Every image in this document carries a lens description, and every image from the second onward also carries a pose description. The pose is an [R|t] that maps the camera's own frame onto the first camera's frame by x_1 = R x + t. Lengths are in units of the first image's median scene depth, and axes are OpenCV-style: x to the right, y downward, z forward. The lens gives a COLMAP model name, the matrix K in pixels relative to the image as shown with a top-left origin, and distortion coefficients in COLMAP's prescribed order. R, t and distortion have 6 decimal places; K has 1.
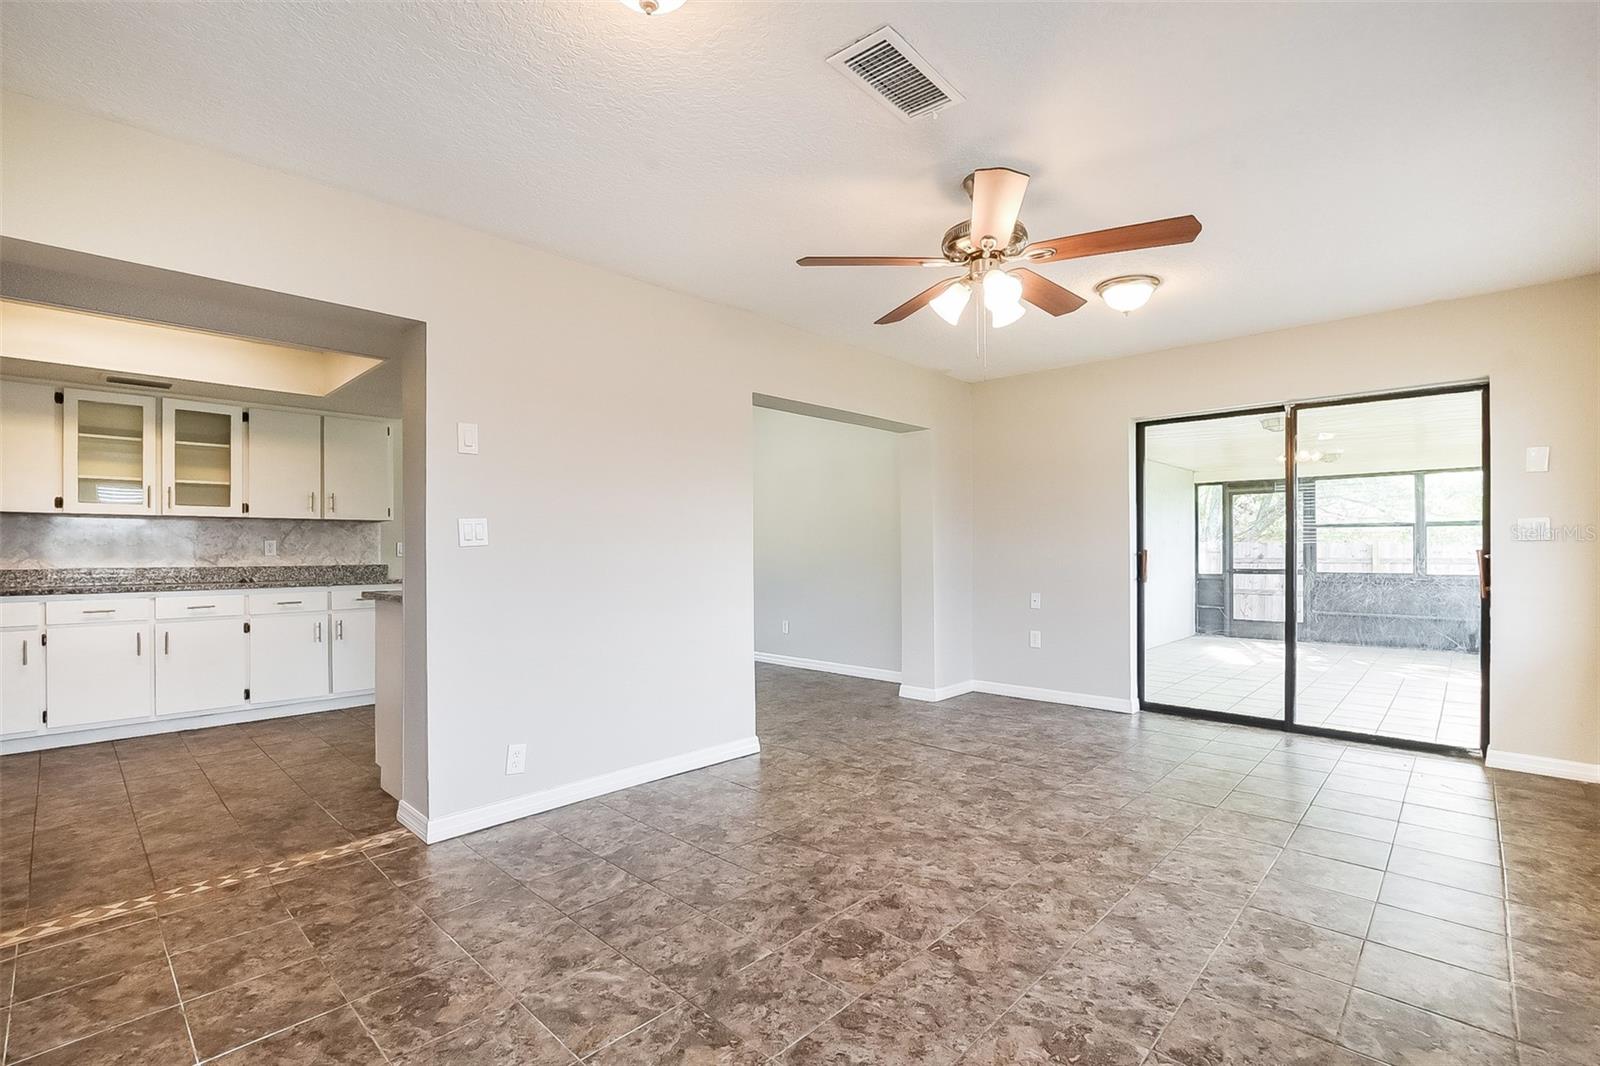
lens RADIAL K [[724.7, 0, 791.6], [0, 724.7, 550.4], [0, 0, 1]] dist [-0.021031, 0.001806]
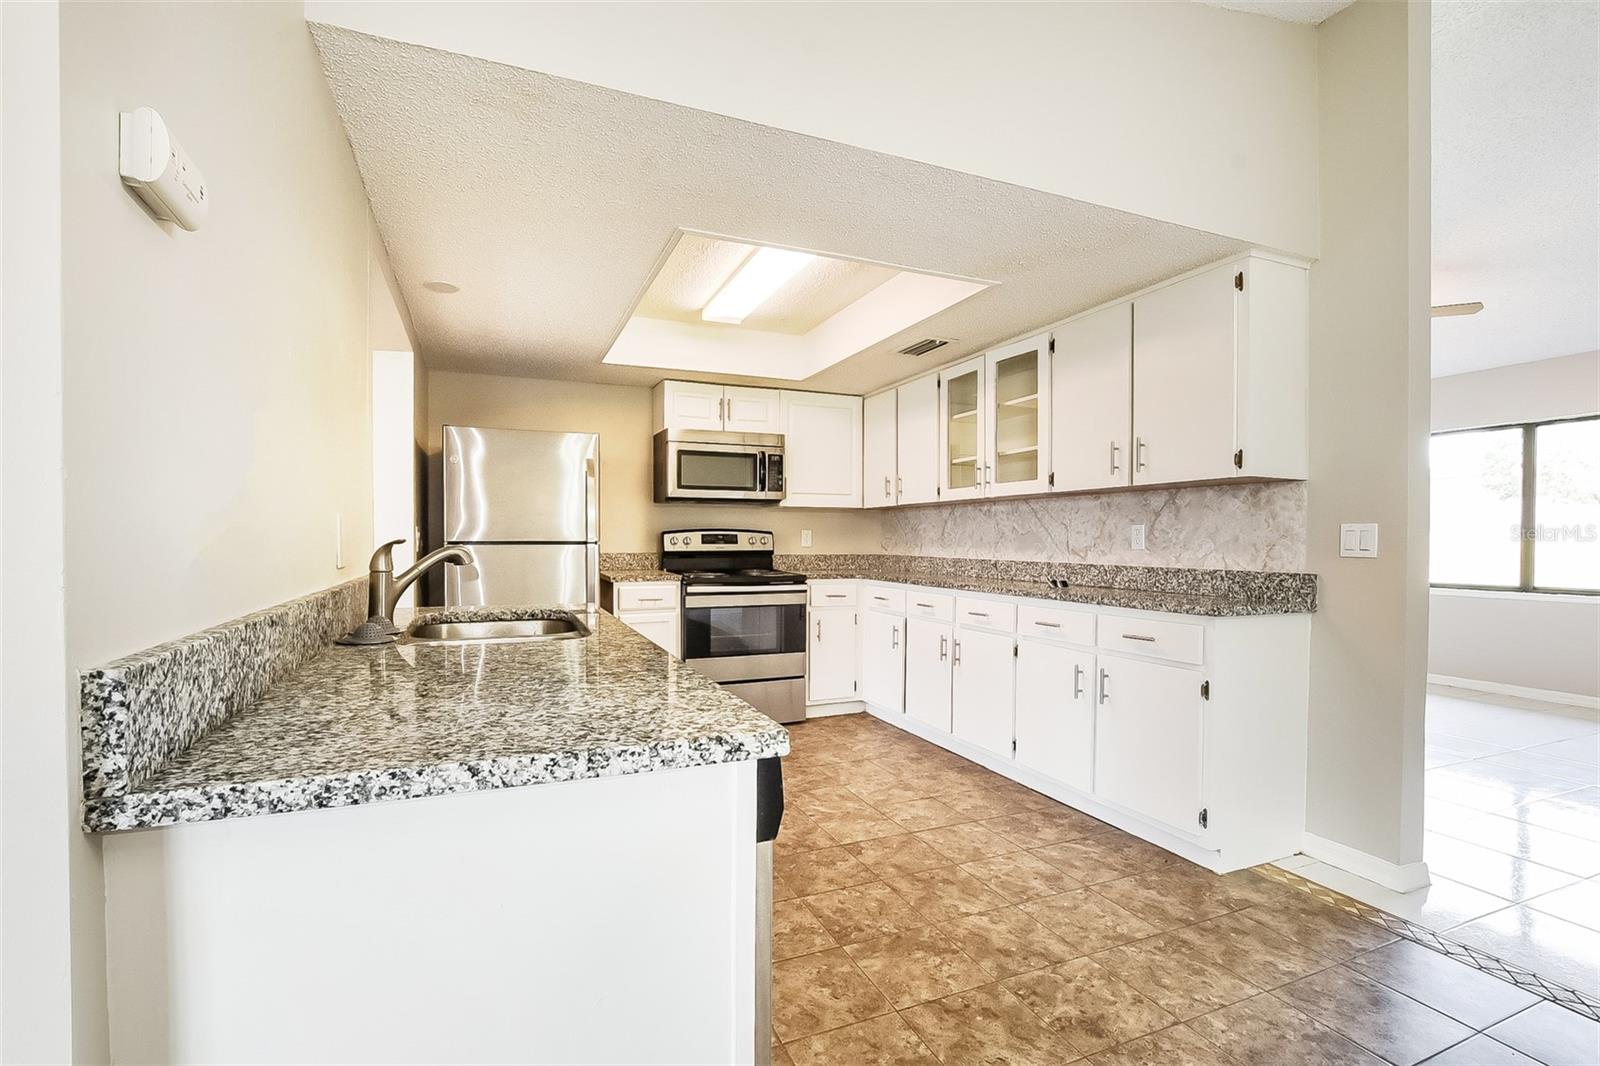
lens RADIAL K [[724.7, 0, 791.6], [0, 724.7, 550.4], [0, 0, 1]] dist [-0.021031, 0.001806]
pose [[-0.398572, 0.019487, -0.916930, -0.029384], [0.001028, 0.999783, 0.020801, -0.005770], [0.917137, 0.007348, -0.398505, 1.104583]]
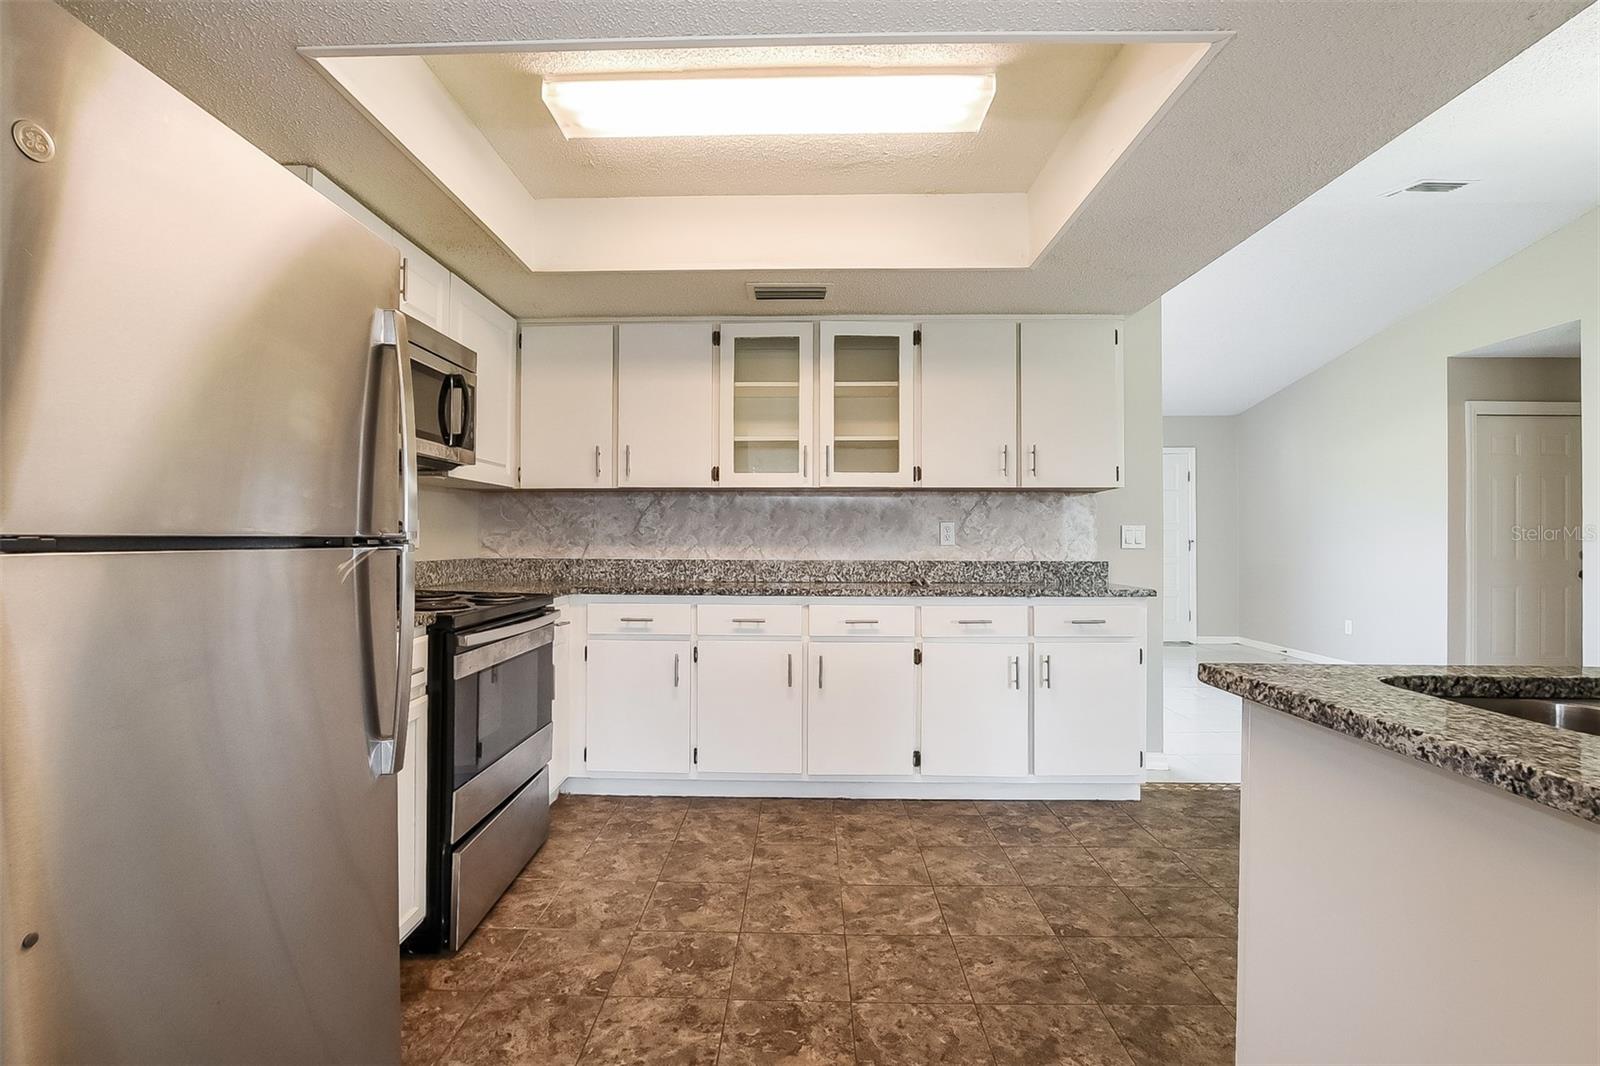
lens RADIAL K [[720.7, 0, 783.8], [0, 720.7, 534.2], [0, 0, 1]] dist [-0.025028, 0.000339]
pose [[0.669897, 0.001558, -0.742452, -0.367476], [-0.005043, 0.999984, -0.002452, -0.000611], [0.742437, 0.005387, 0.669894, 0.484661]]
